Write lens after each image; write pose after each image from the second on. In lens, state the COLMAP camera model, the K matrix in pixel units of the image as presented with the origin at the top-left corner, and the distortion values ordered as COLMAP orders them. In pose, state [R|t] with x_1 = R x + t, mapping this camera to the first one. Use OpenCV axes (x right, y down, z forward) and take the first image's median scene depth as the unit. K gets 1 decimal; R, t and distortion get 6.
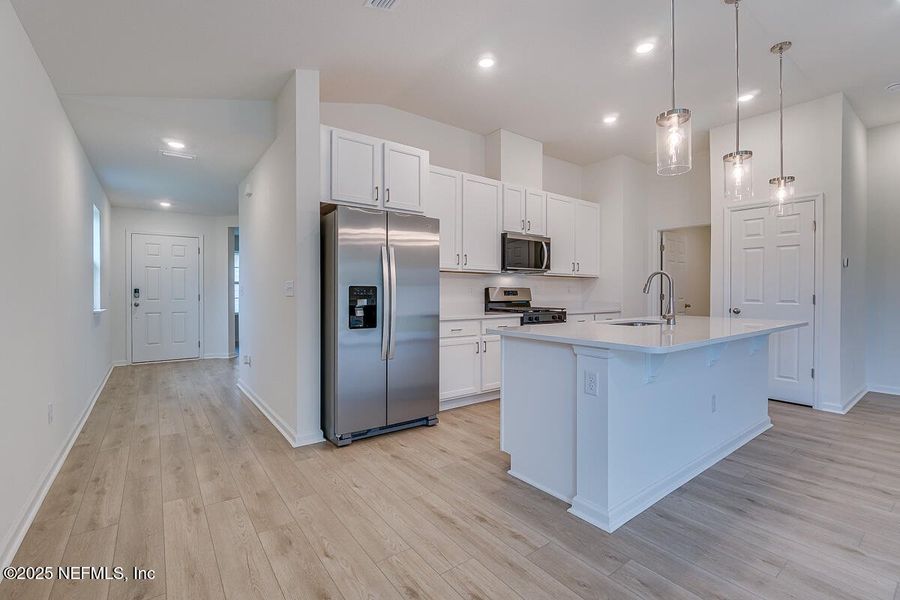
lens RADIAL K [[390.0, 0, 450.0], [0, 390.0, 300.0], [0, 0, 1]] dist [-0.015187, 0.000335]
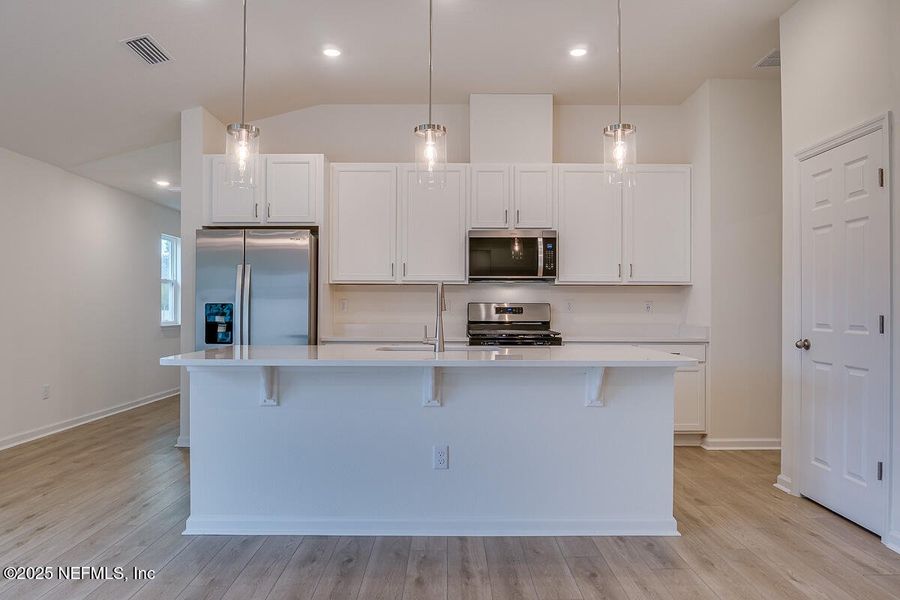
lens RADIAL K [[595.6, 0, 453.1], [0, 595.6, 319.2], [0, 0, 1]] dist [-0.014496, -0.003788]
pose [[0.813400, 0.010644, -0.581607, 1.202885], [-0.012540, 0.999921, 0.000761, -0.002067], [0.581569, 0.006675, 0.813470, 0.060463]]
